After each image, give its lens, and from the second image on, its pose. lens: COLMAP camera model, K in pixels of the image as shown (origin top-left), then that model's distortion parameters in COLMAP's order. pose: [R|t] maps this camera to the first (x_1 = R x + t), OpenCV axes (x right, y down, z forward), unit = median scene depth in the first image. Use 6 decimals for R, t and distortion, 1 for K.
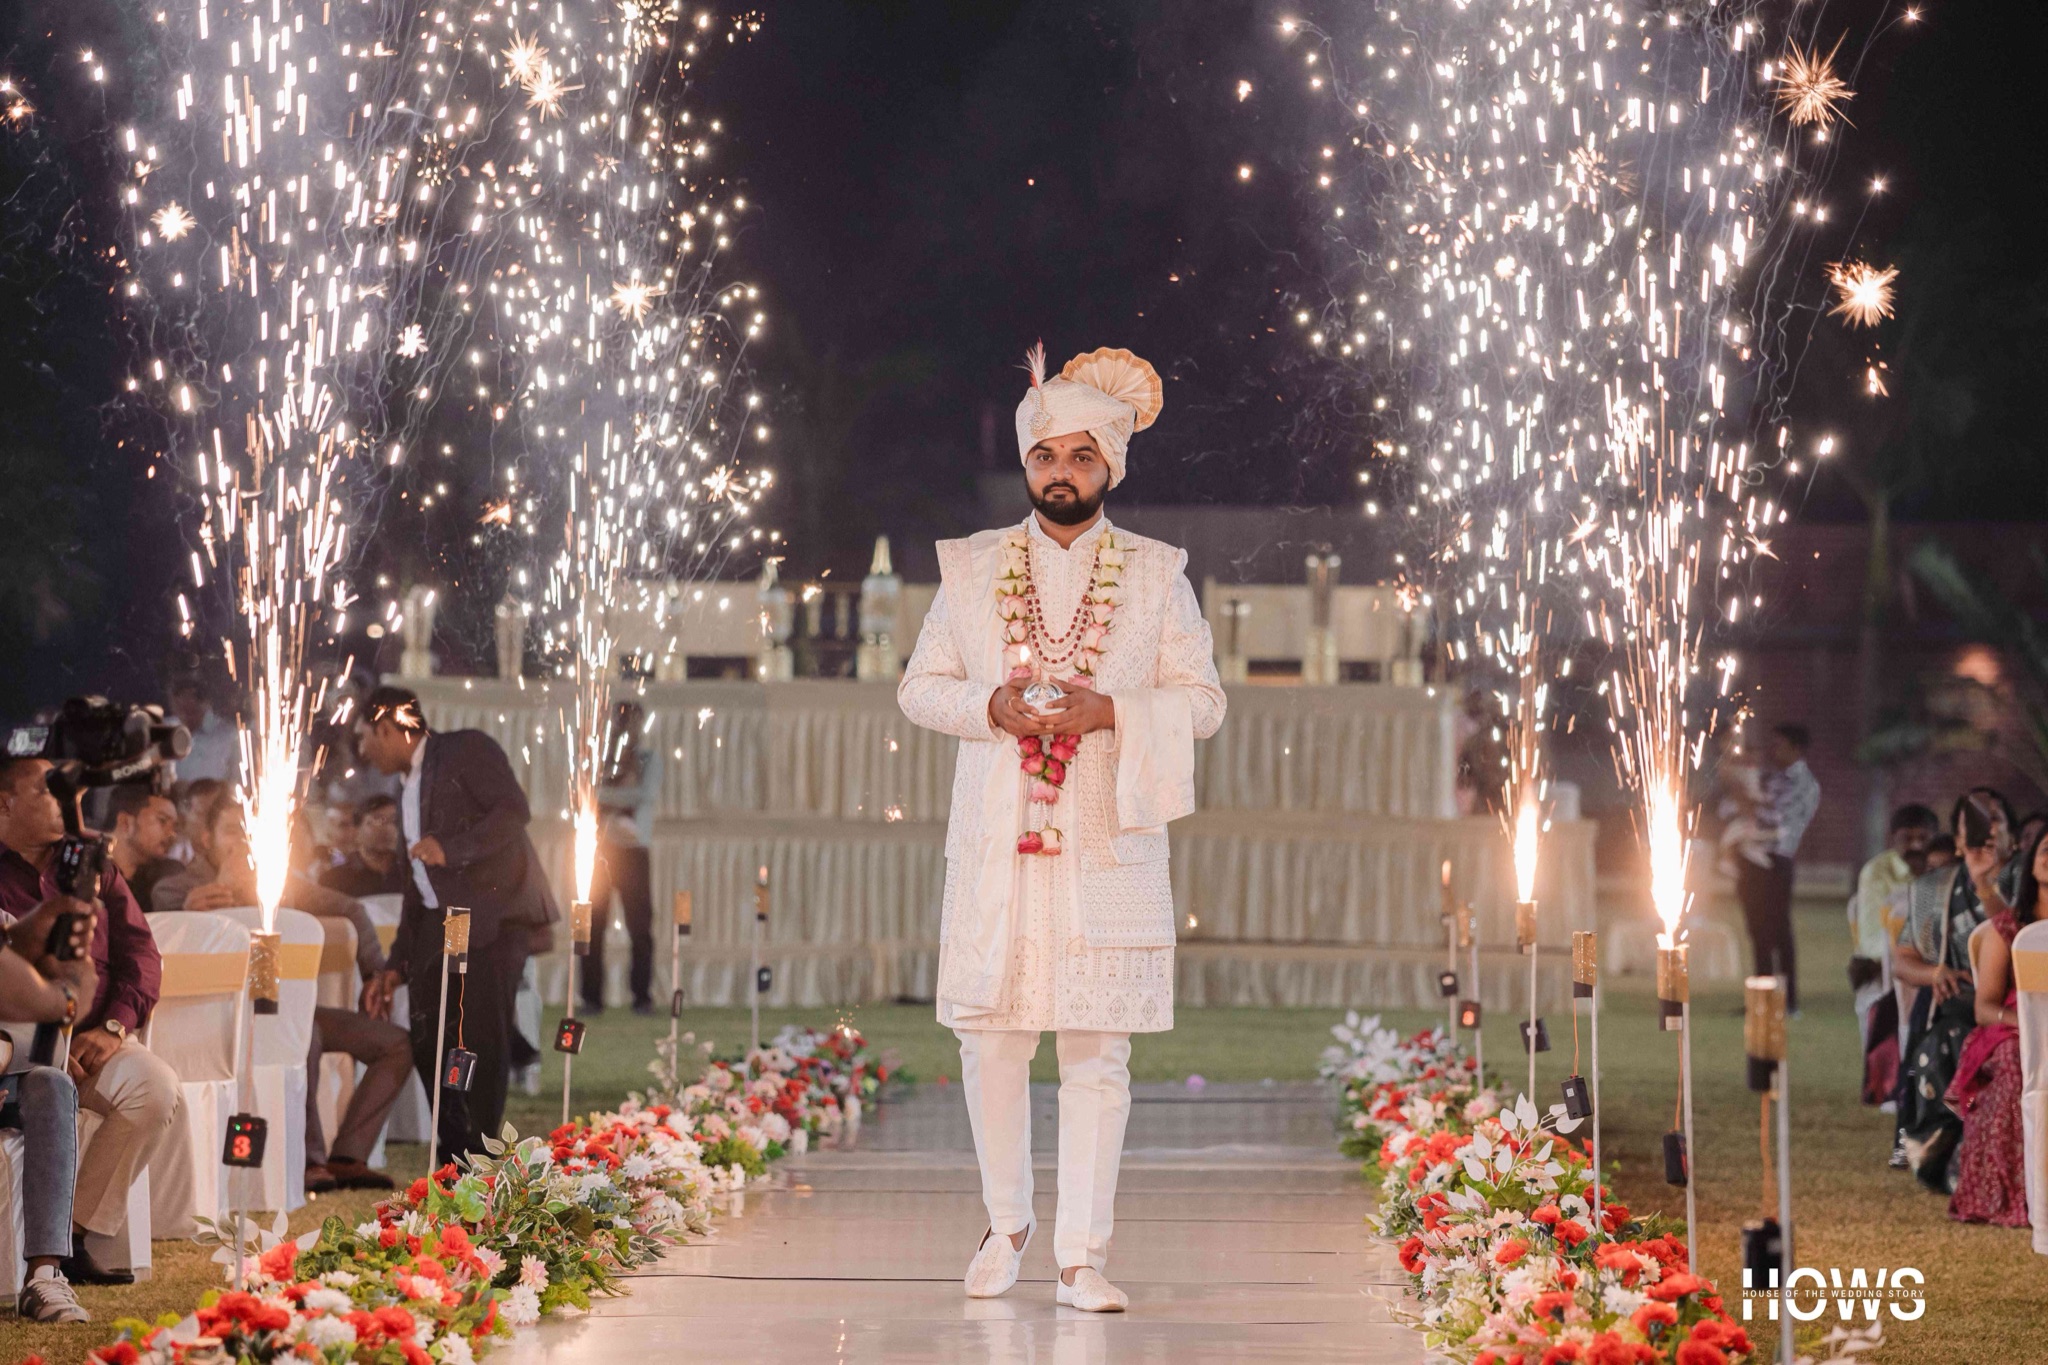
lens RADIAL K [[6456.5, 0, 1028.2], [0, 6456.5, 669.0], [0, 0, 1]] dist [1.693492, 0.000000]
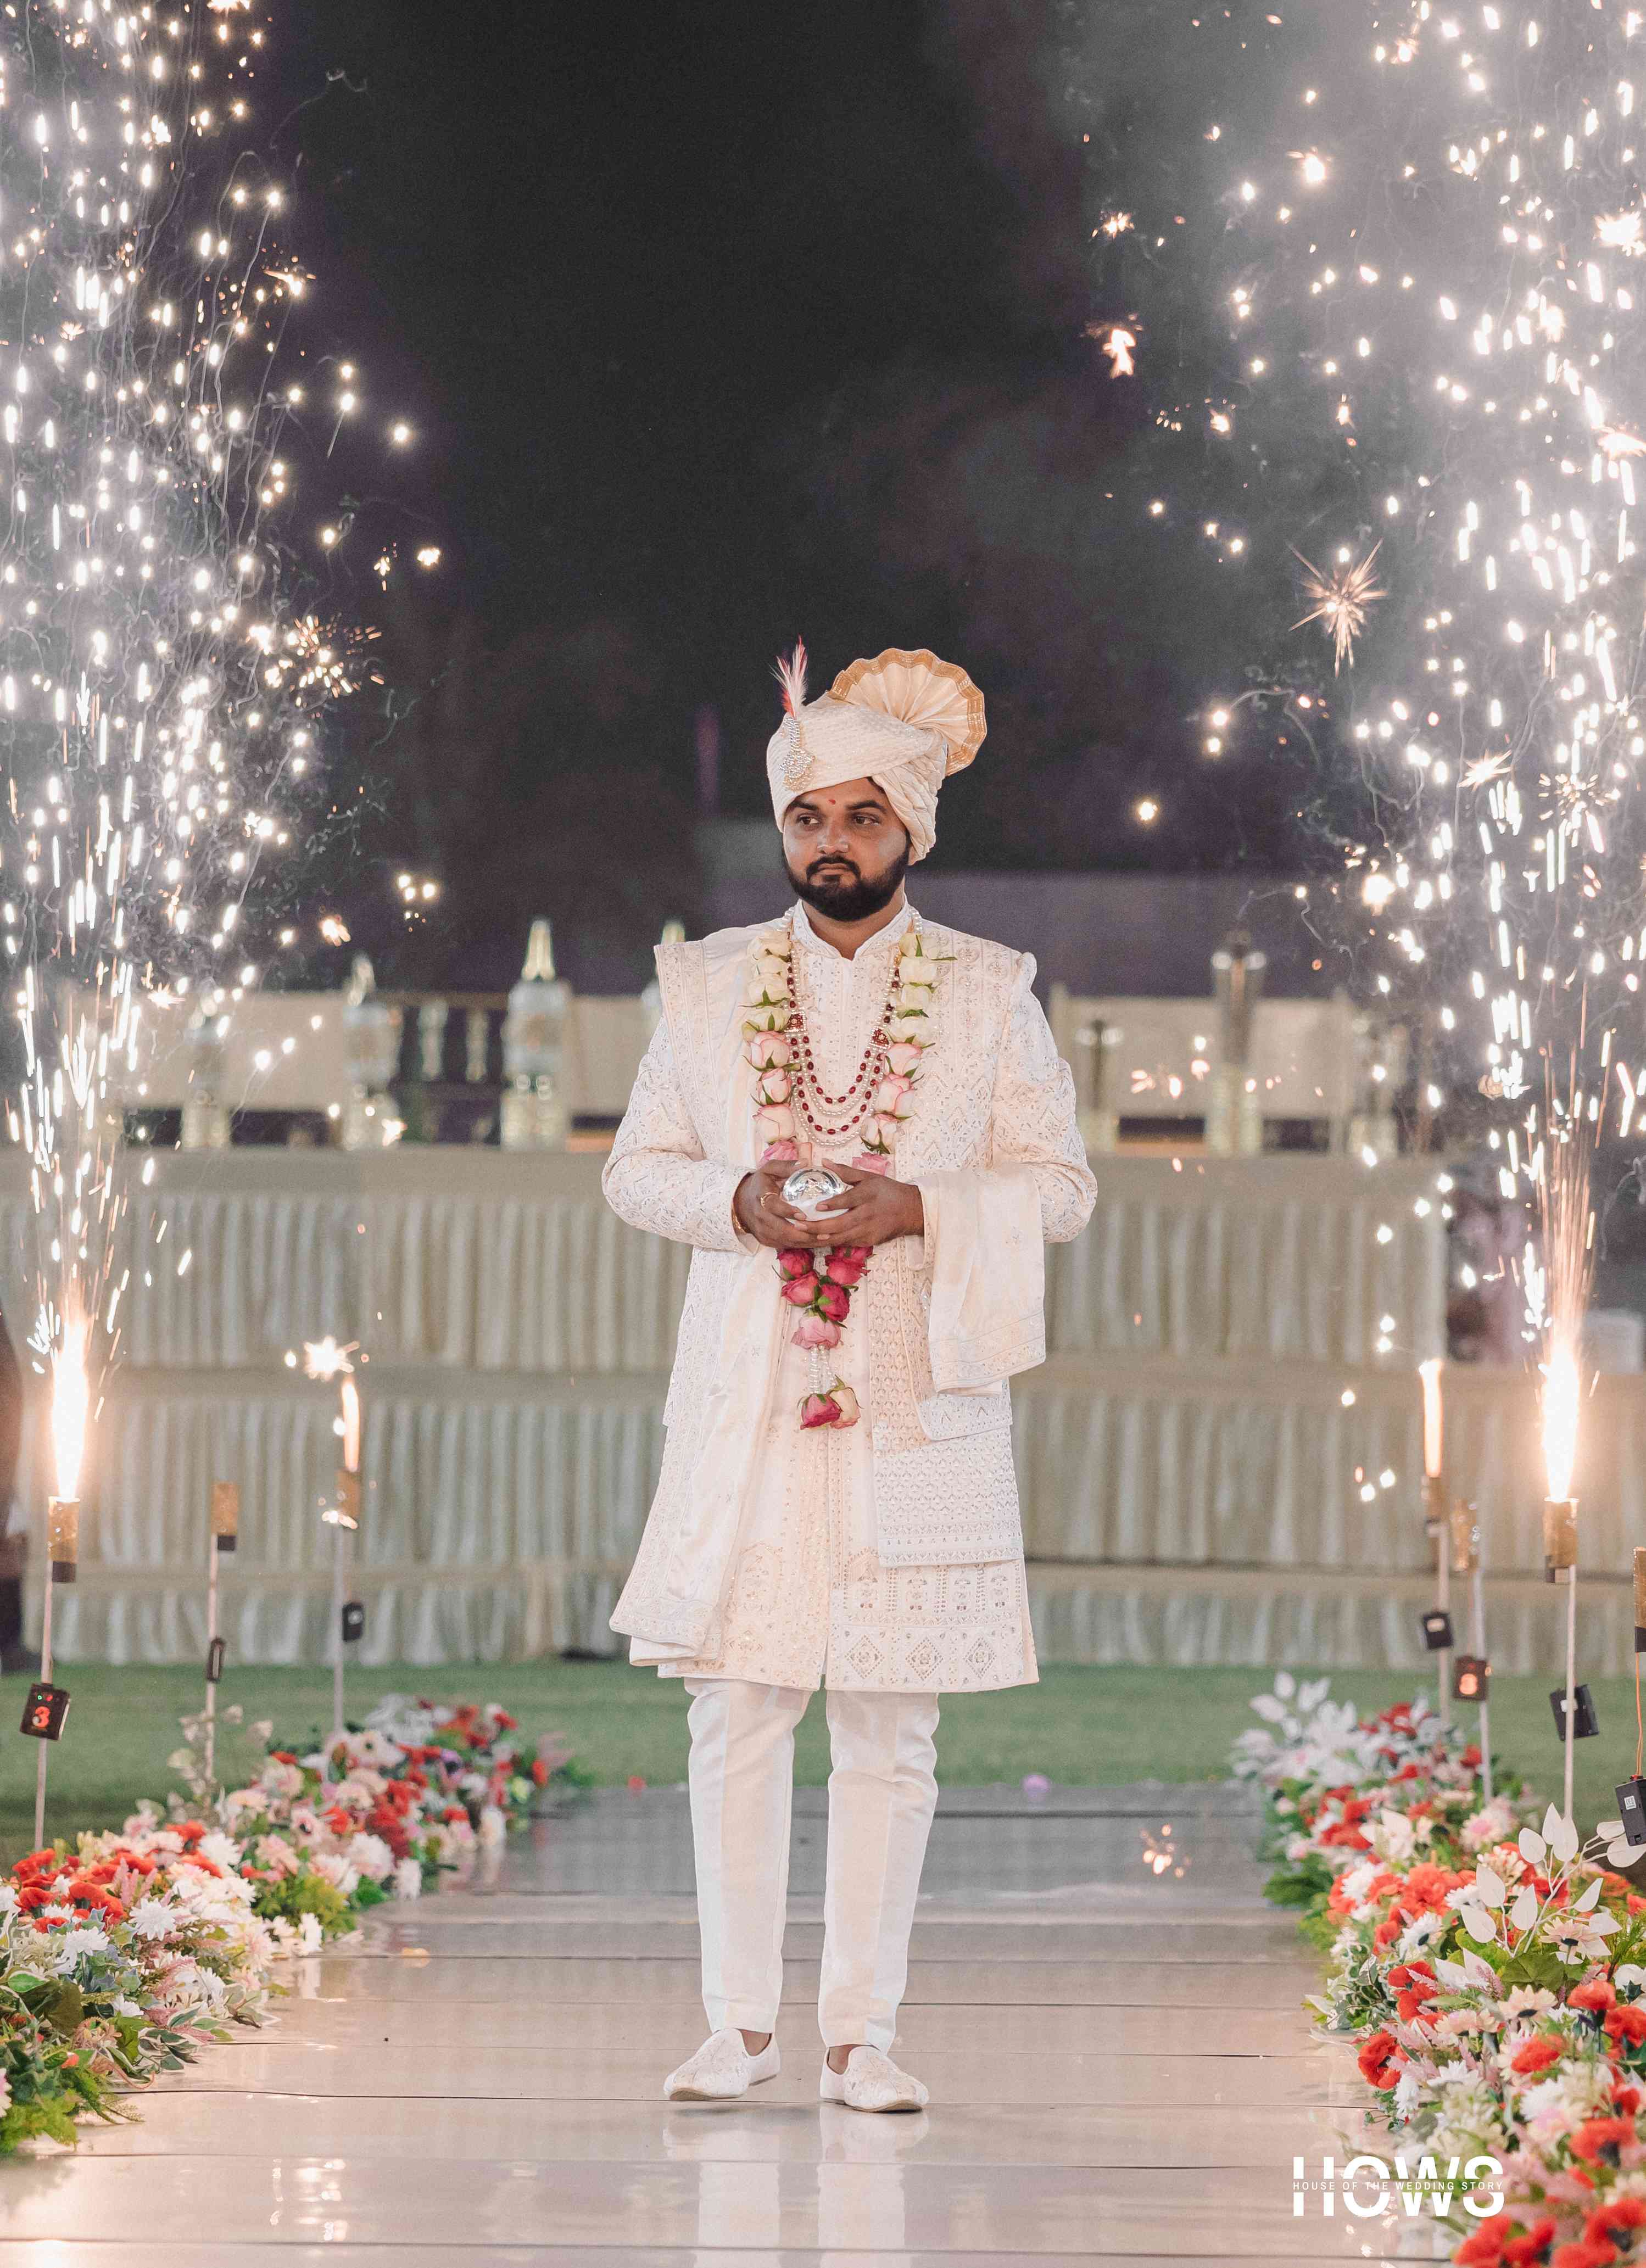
lens RADIAL K [[7073.3, 0, 804.9], [0, 7073.3, 1144.7], [0, 0, 1]] dist [0.872805, 0.000000]
pose [[0.999977, 0.000512, -0.006824, 0.007992], [-0.000573, 0.999961, -0.008869, 0.007492], [0.006820, 0.008873, 0.999937, 0.307246]]
